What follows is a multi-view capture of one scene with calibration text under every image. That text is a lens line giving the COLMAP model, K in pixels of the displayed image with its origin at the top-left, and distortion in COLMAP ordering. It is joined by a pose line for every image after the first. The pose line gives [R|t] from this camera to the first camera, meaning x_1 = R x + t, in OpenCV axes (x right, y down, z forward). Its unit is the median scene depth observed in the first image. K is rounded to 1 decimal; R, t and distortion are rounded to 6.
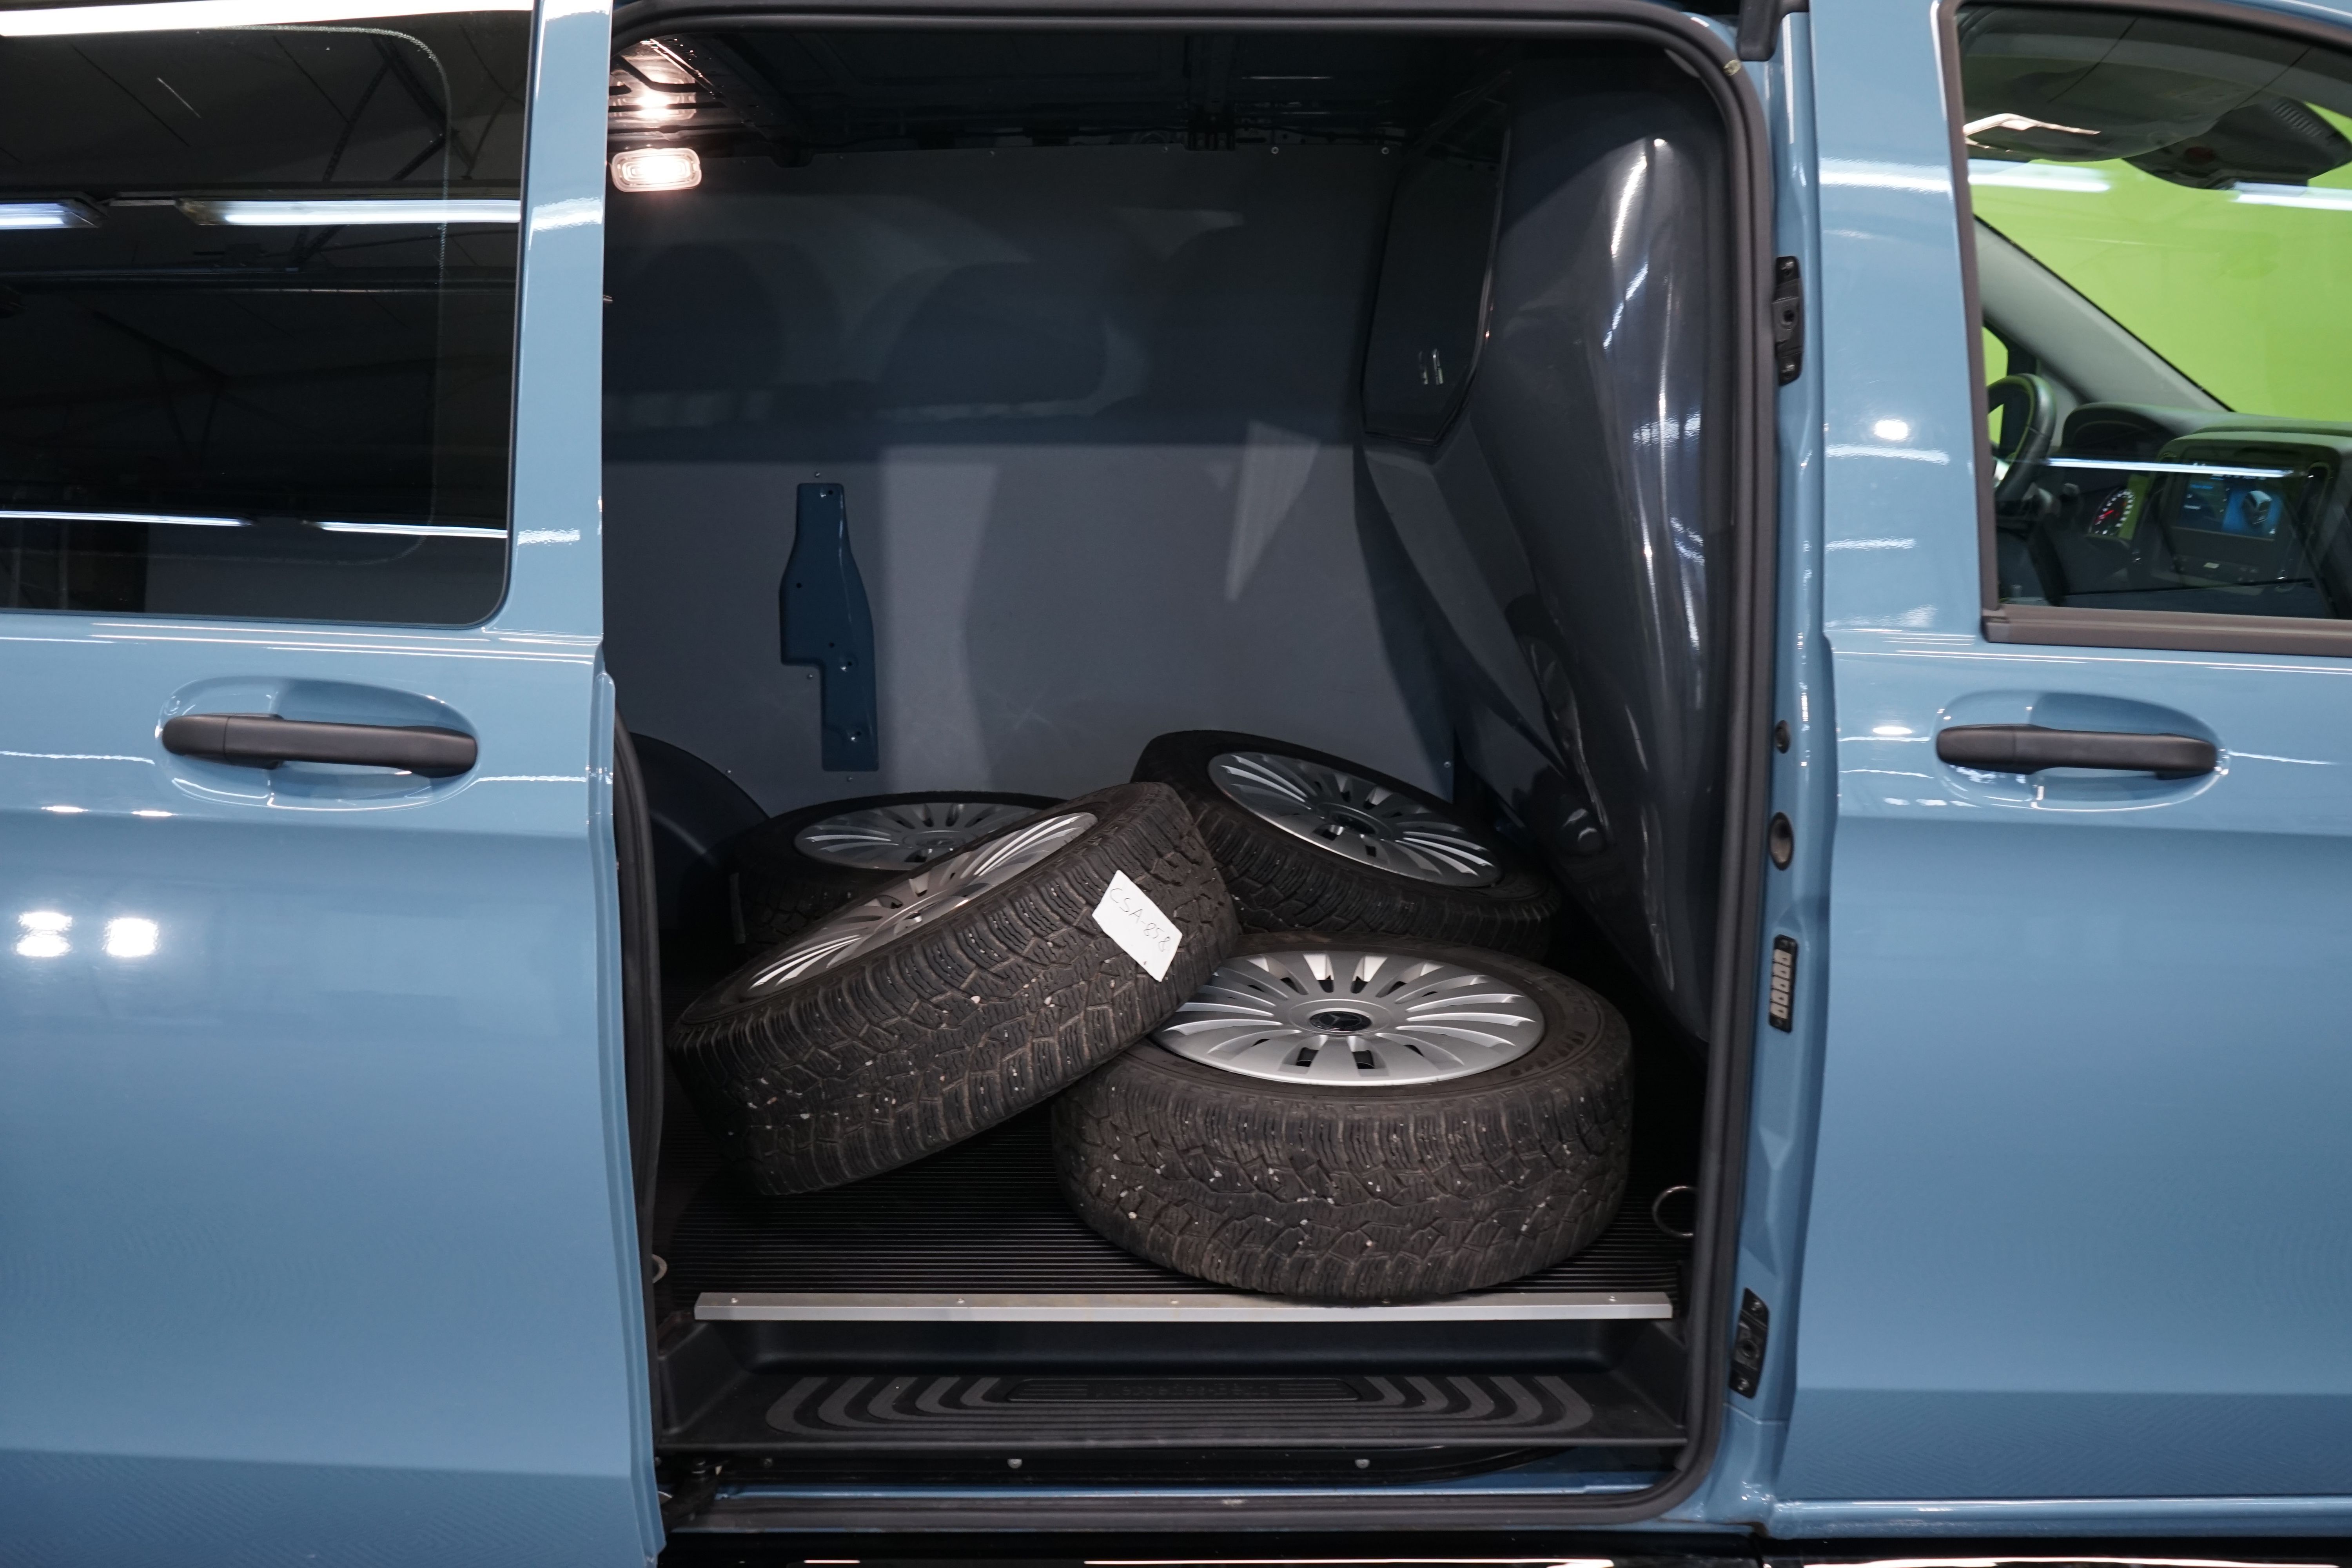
lens RADIAL K [[1933.6, 0, 1176.0], [0, 1933.6, 784.0], [0, 0, 1]] dist [-0.005337, 0.000033]
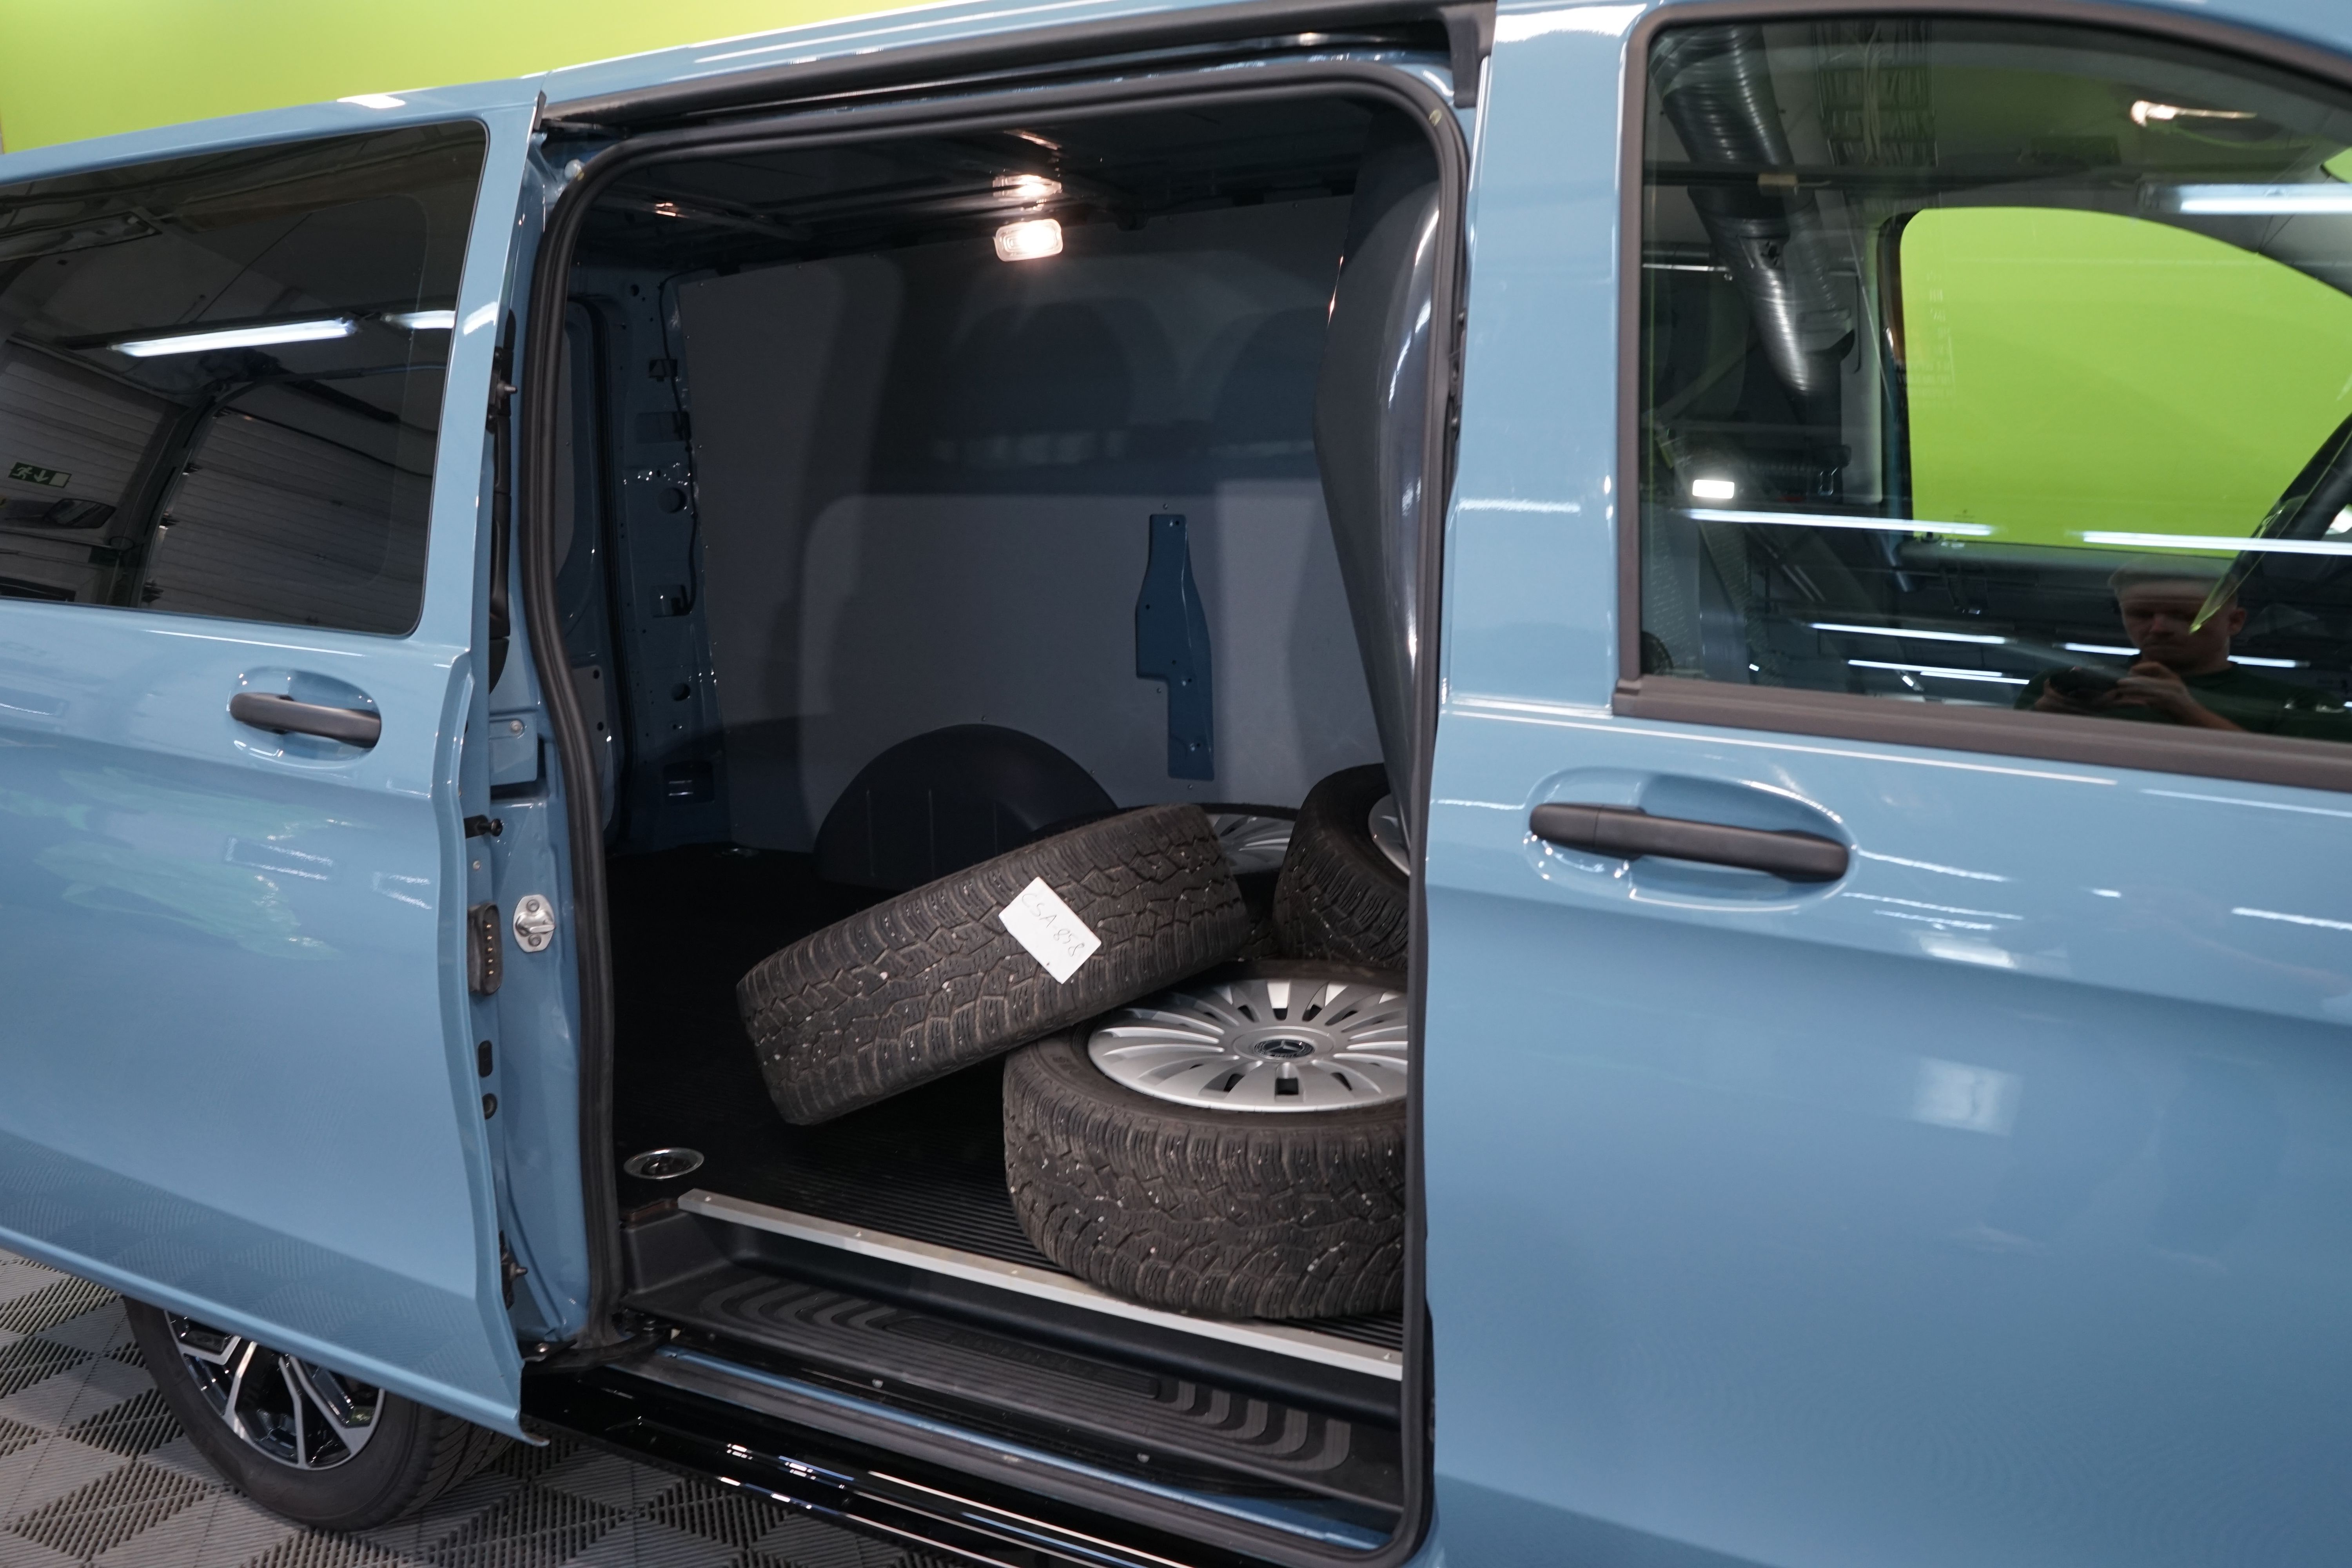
lens RADIAL K [[1934.4, 0, 1176.0], [0, 1934.4, 784.0], [0, 0, 1]] dist [-0.012039, -0.005210]
pose [[0.875614, 0.075952, -0.477003, 0.584654], [-0.078572, 0.996803, 0.014487, -0.032085], [0.476578, 0.024794, 0.878782, 0.070811]]
